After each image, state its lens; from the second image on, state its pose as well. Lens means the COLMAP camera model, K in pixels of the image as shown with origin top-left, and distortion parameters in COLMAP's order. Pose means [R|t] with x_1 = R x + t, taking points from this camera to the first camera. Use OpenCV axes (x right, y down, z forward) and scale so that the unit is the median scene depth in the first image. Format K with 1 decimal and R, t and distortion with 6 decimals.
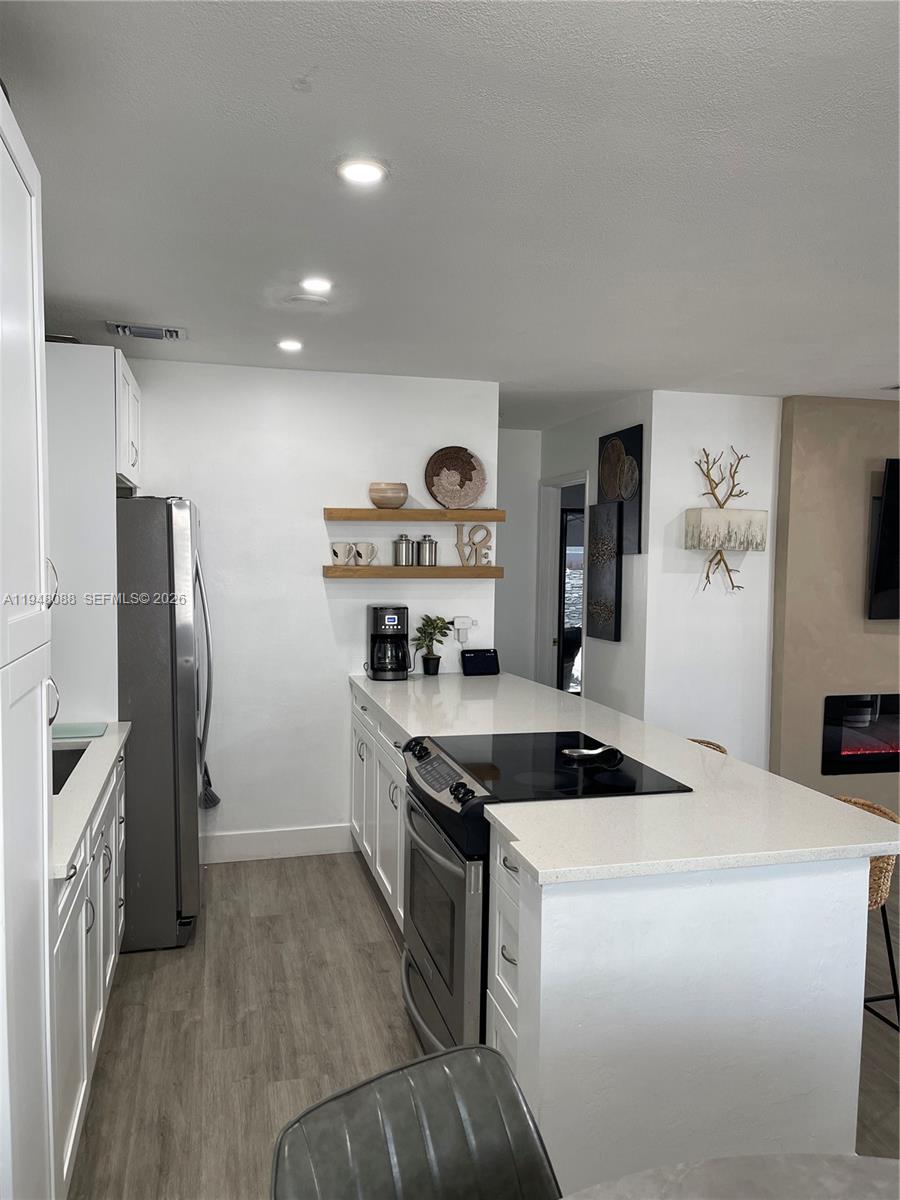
lens RADIAL K [[916.4, 0, 450.0], [0, 916.4, 600.0], [0, 0, 1]] dist [0.007295, 0.003154]
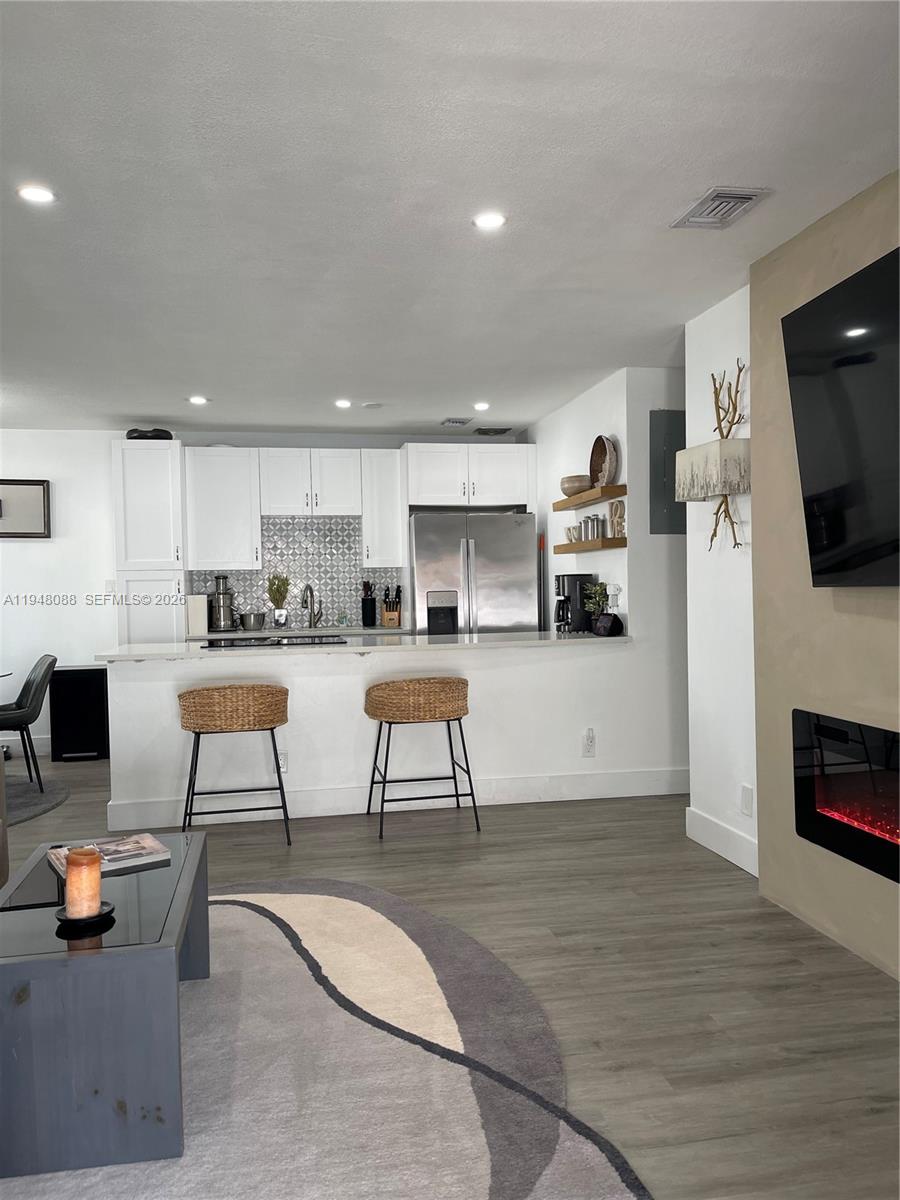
lens RADIAL K [[889.6, 0, 433.1], [0, 889.6, 617.1], [0, 0, 1]] dist [0.067510, -0.104236]
pose [[-0.072355, 0.028109, -0.996983, 1.071491], [-0.040436, 0.998698, 0.031092, 0.032798], [0.996559, 0.042564, -0.071125, 0.813209]]
